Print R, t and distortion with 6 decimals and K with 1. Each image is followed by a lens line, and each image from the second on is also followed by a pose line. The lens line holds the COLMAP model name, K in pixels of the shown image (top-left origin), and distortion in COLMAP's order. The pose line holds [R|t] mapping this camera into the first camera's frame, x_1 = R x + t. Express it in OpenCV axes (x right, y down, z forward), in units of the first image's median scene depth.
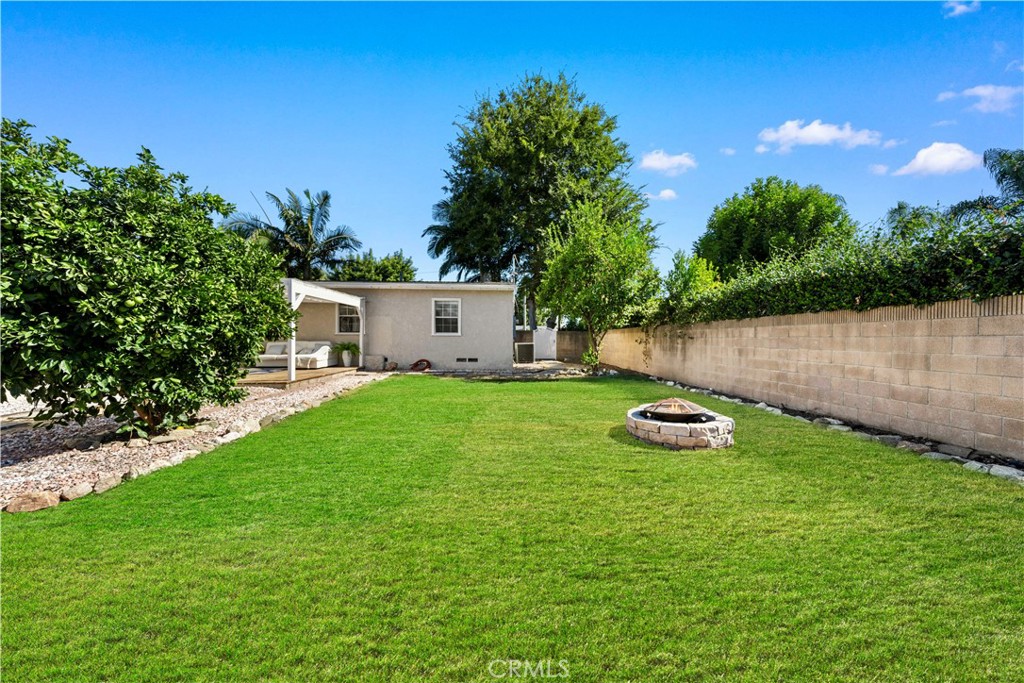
lens RADIAL K [[348.1, 0, 512.8], [0, 348.1, 348.8], [0, 0, 1]] dist [0.001148, 0.000177]
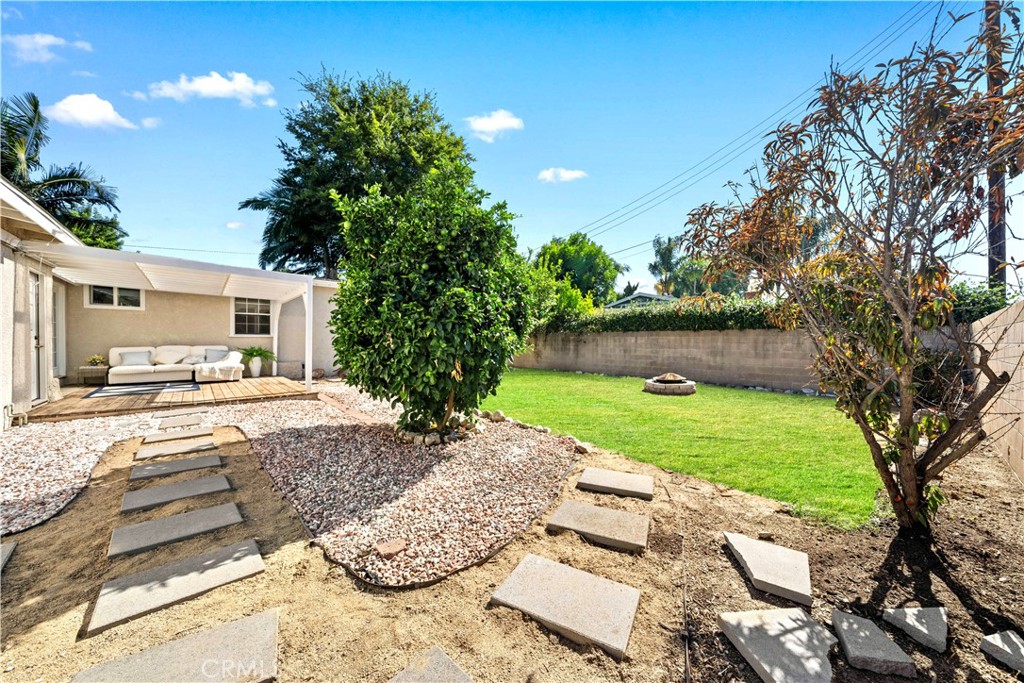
lens RADIAL K [[354.6, 0, 516.9], [0, 354.6, 347.5], [0, 0, 1]] dist [-0.000171, -0.000020]
pose [[0.781142, -0.009961, 0.624274, -0.726571], [0.014369, 0.999895, -0.002025, -0.009020], [-0.624188, 0.010552, 0.781203, -0.034581]]
